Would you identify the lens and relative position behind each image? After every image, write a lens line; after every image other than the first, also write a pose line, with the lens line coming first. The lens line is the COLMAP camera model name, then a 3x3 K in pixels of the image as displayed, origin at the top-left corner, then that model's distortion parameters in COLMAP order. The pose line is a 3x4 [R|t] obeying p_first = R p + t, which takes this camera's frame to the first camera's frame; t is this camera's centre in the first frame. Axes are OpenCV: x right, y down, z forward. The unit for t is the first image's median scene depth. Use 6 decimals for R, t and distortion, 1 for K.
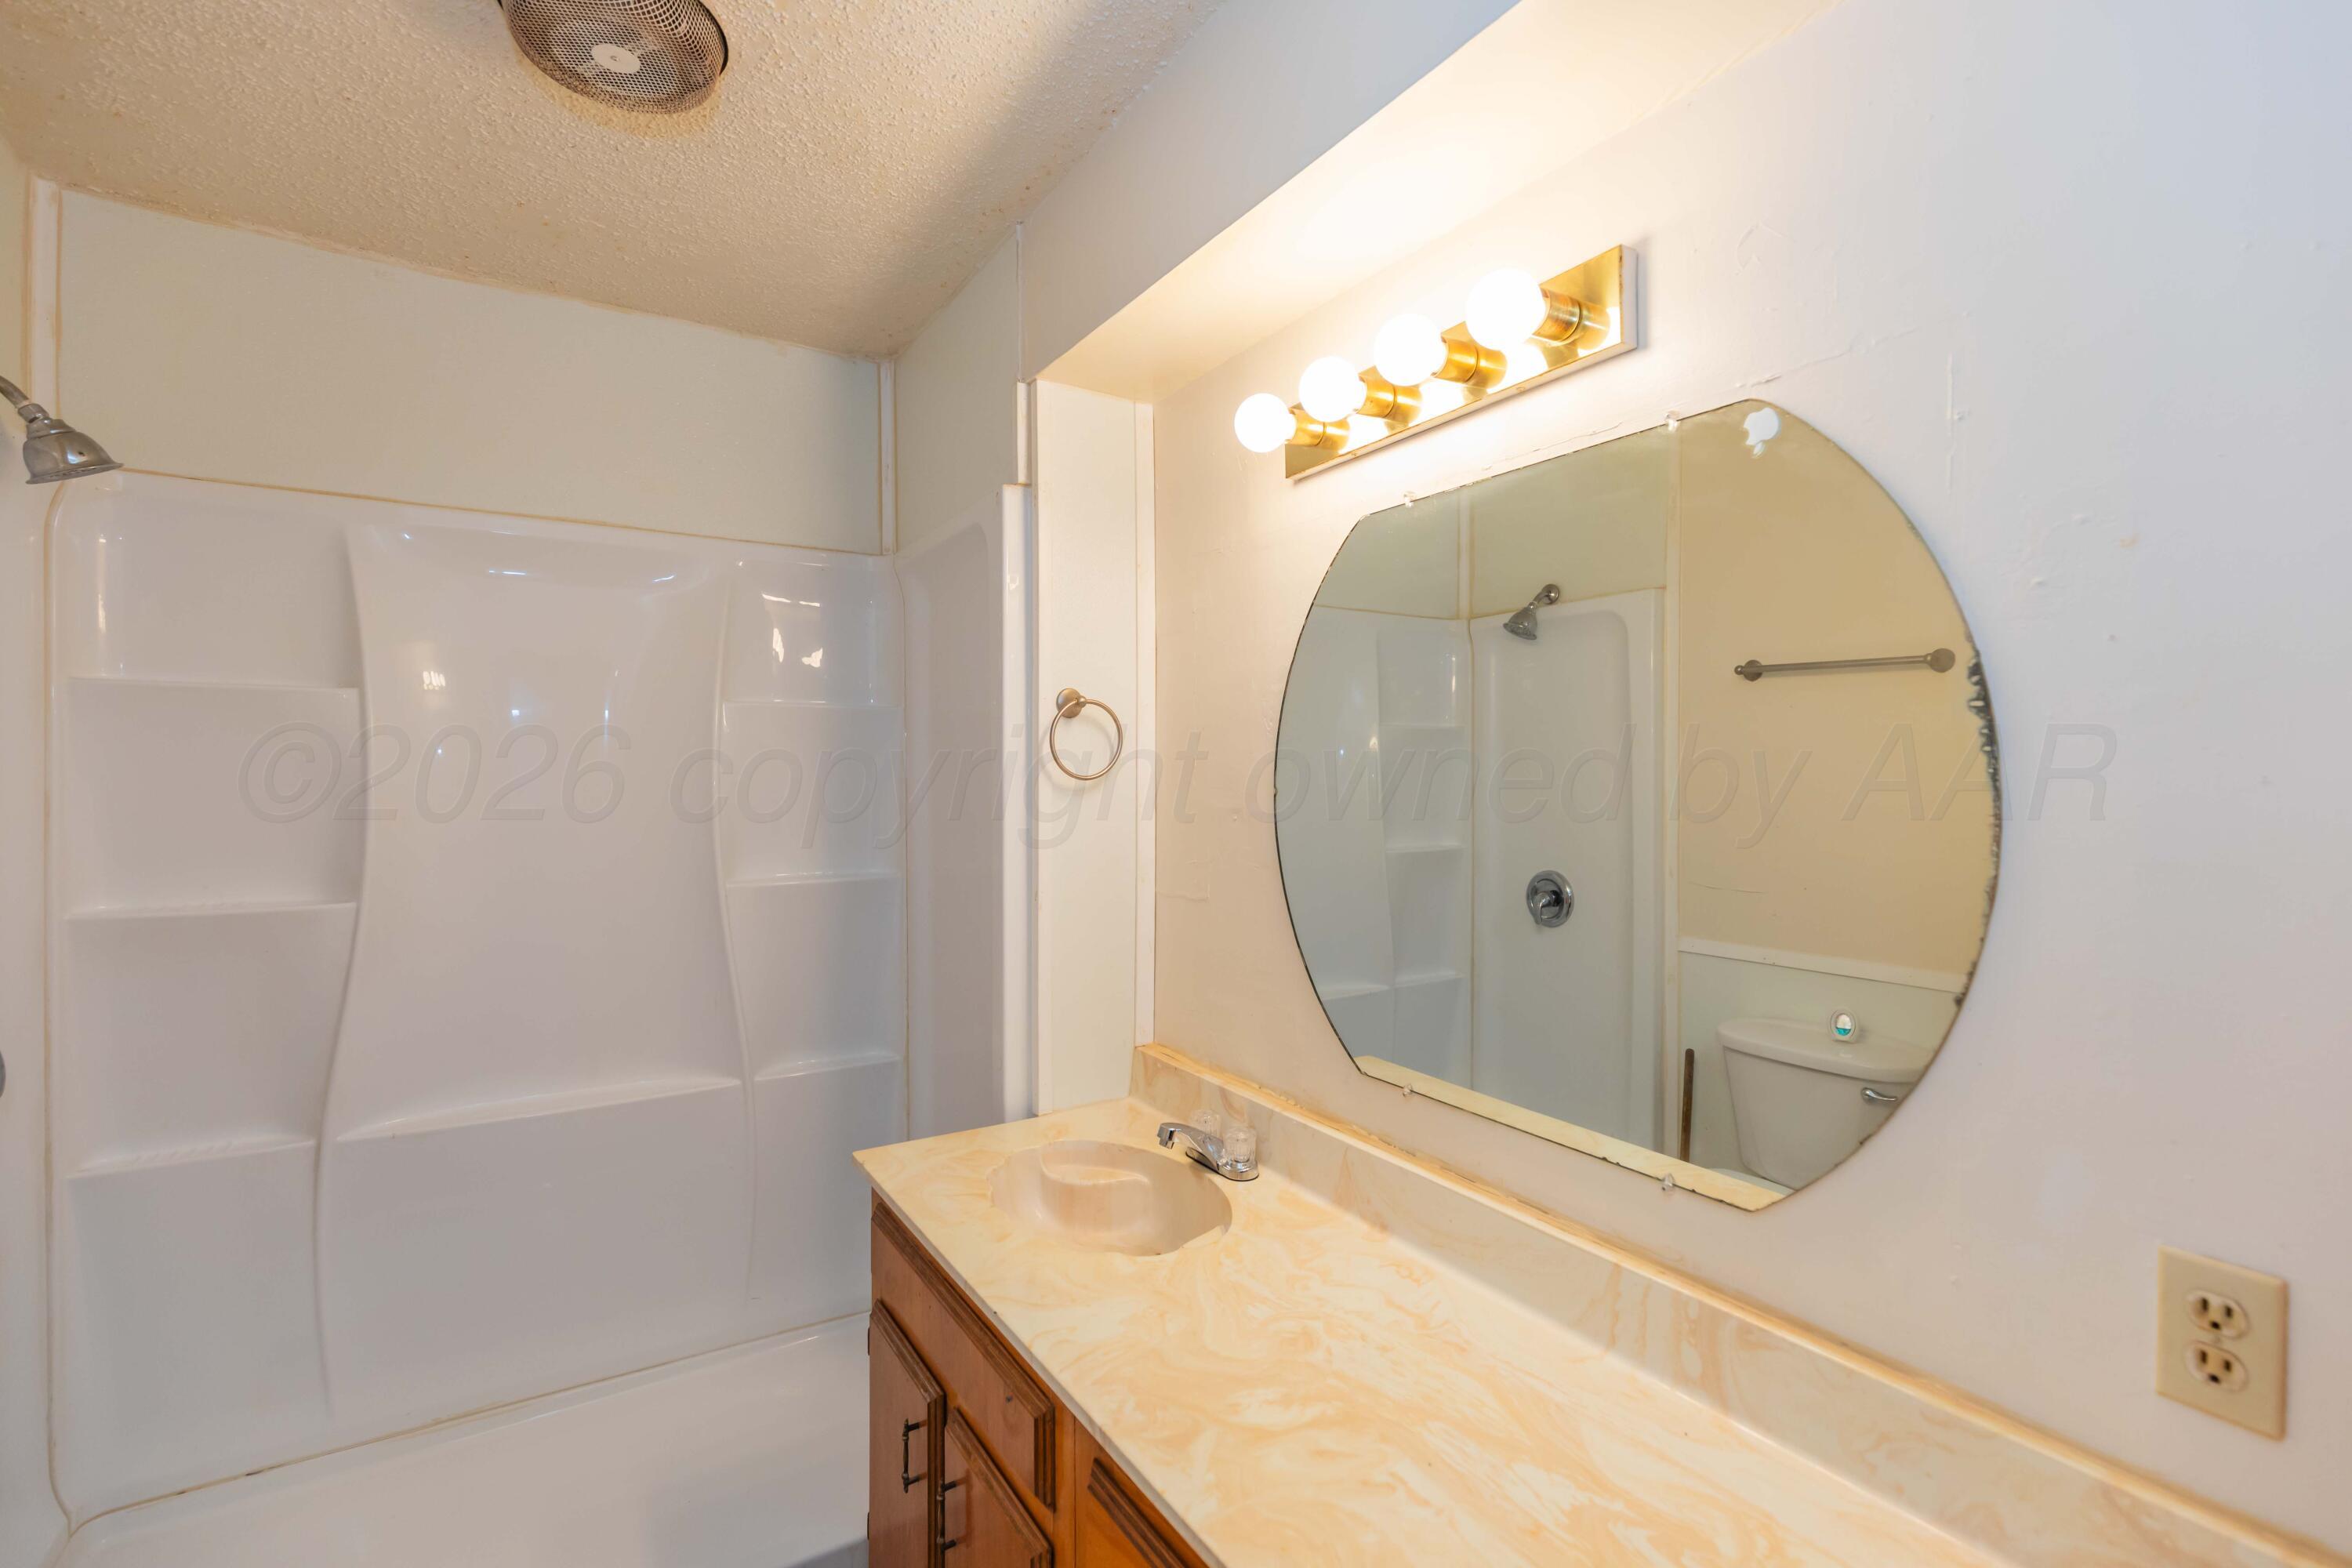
lens RADIAL K [[1070.0, 0, 1183.7], [0, 1070.0, 779.9], [0, 0, 1]] dist [0.007021, -0.002354]
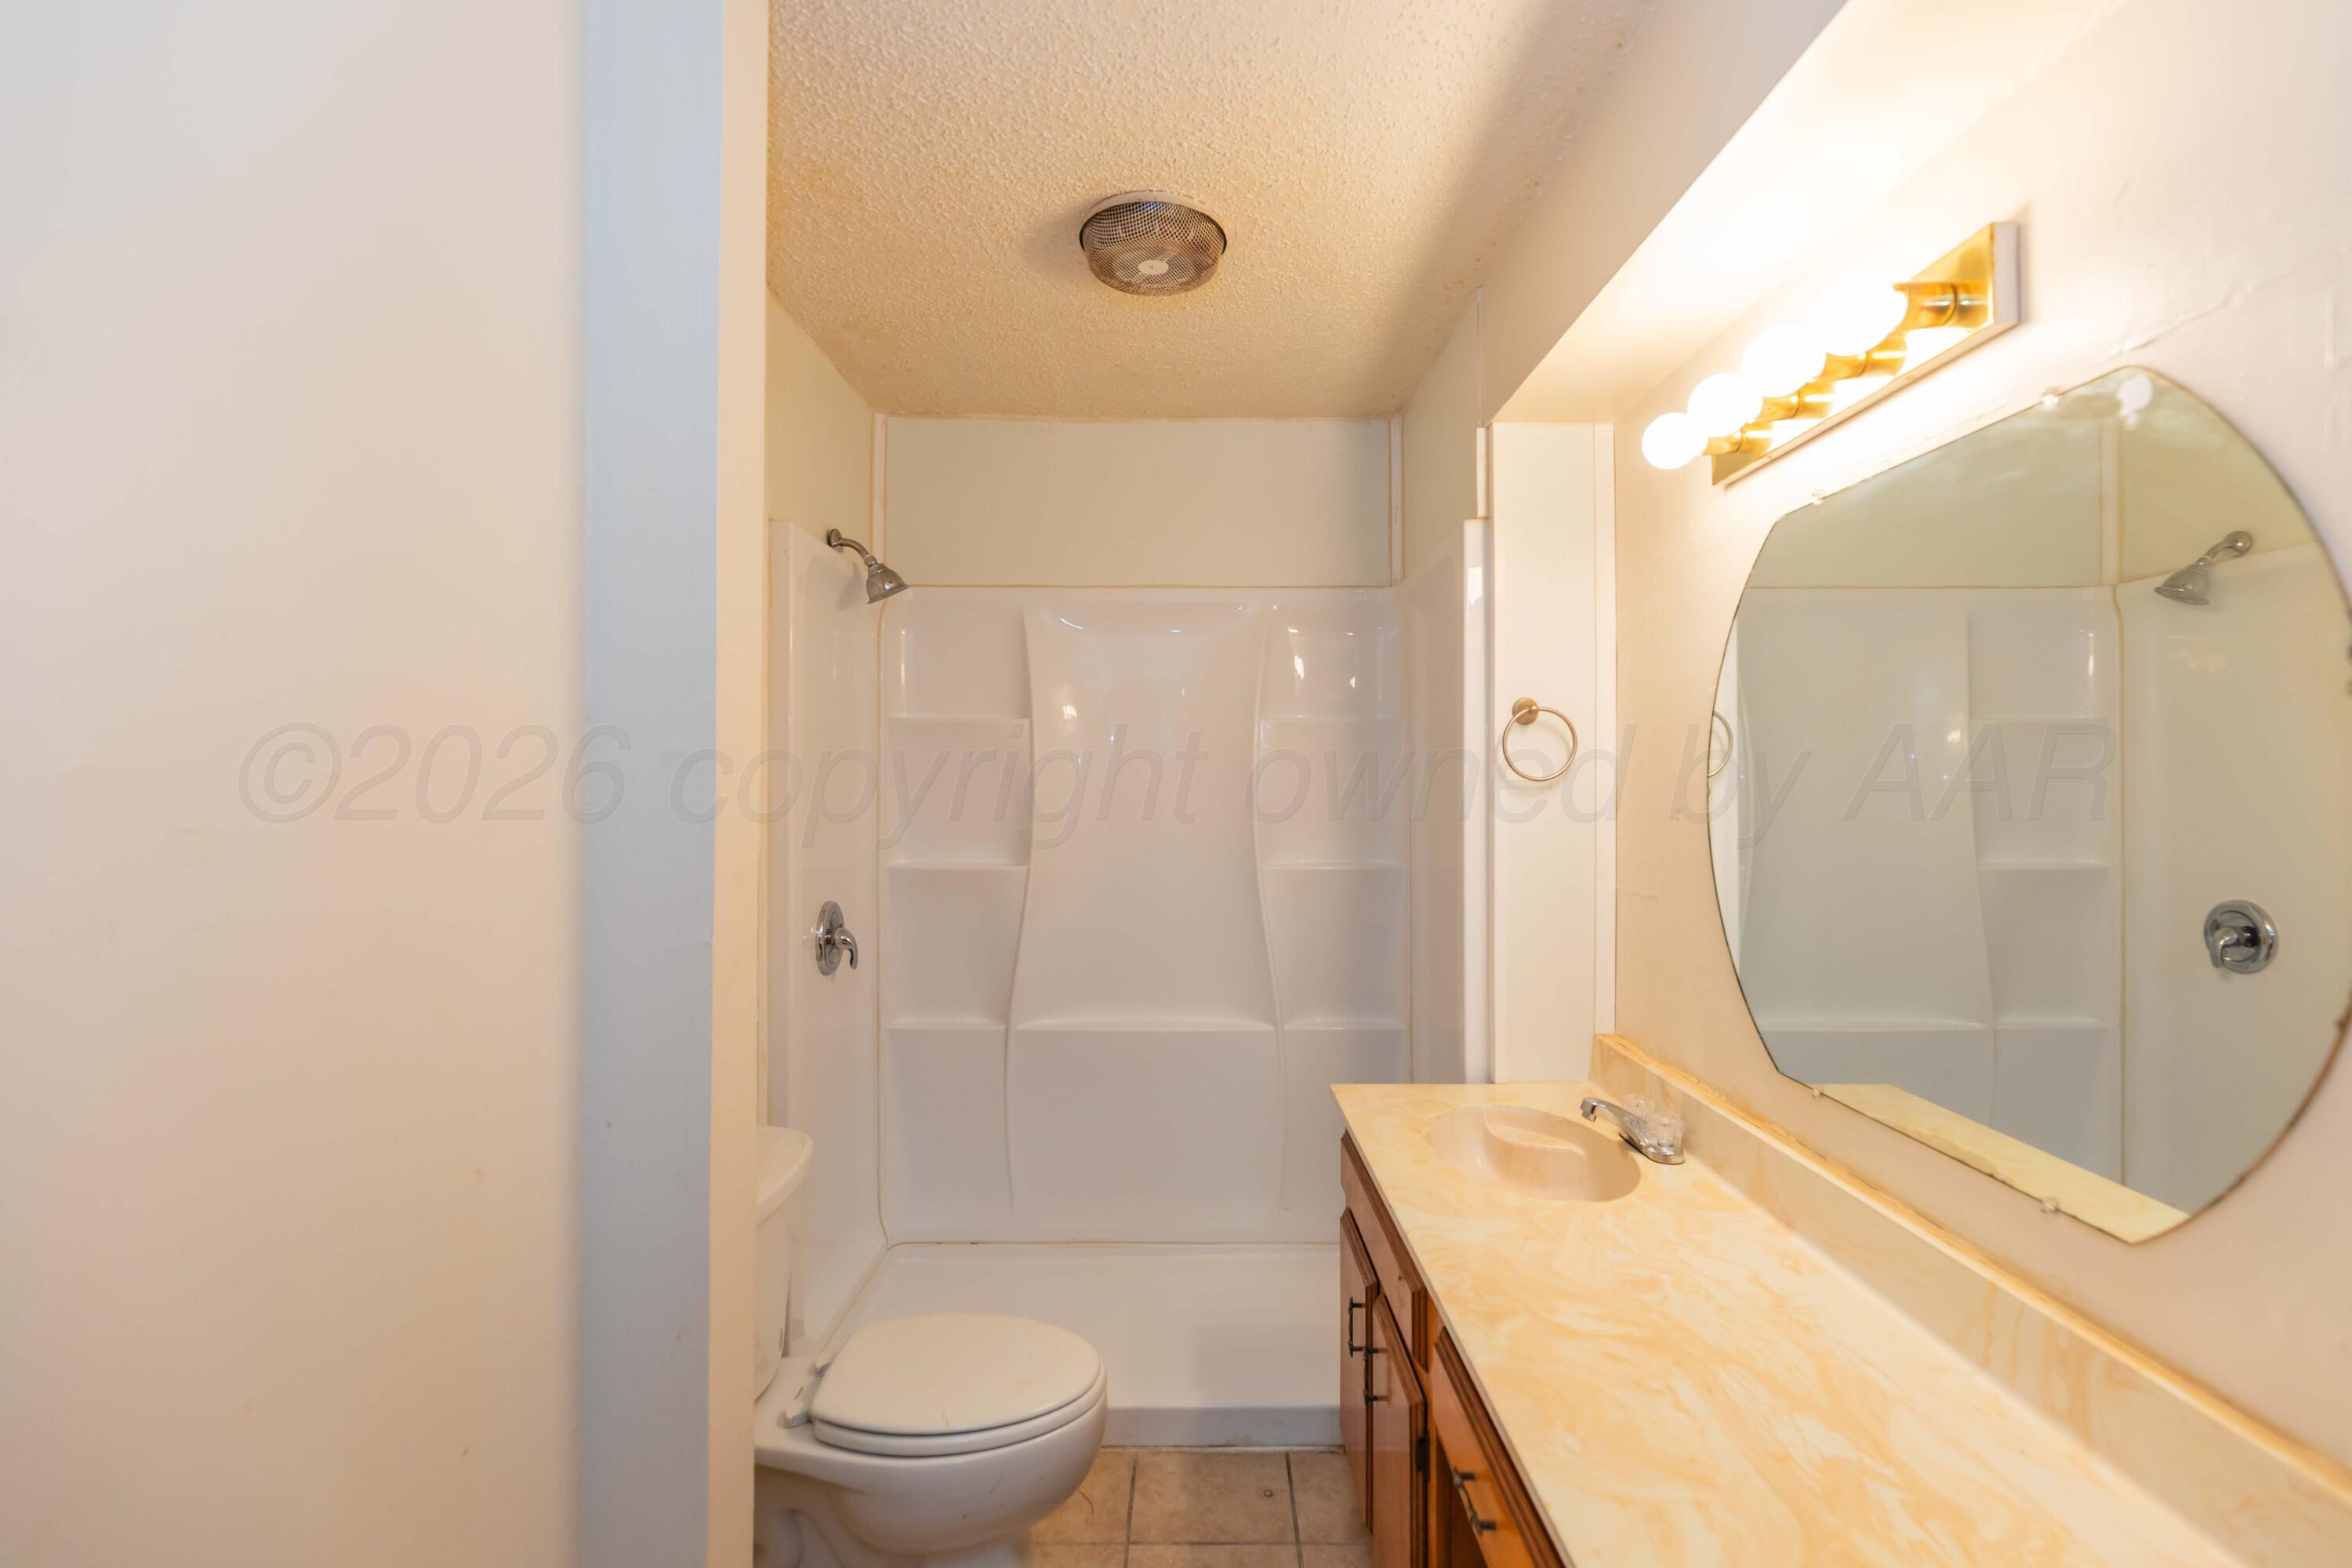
lens RADIAL K [[1070.0, 0, 1161.8], [0, 1070.0, 779.6], [0, 0, 1]] dist [0.007021, -0.002354]
pose [[0.839249, -0.001544, -0.543745, 0.188849], [-0.001809, 0.999983, -0.005631, 0.005409], [0.543744, 0.005710, 0.839231, -0.130965]]
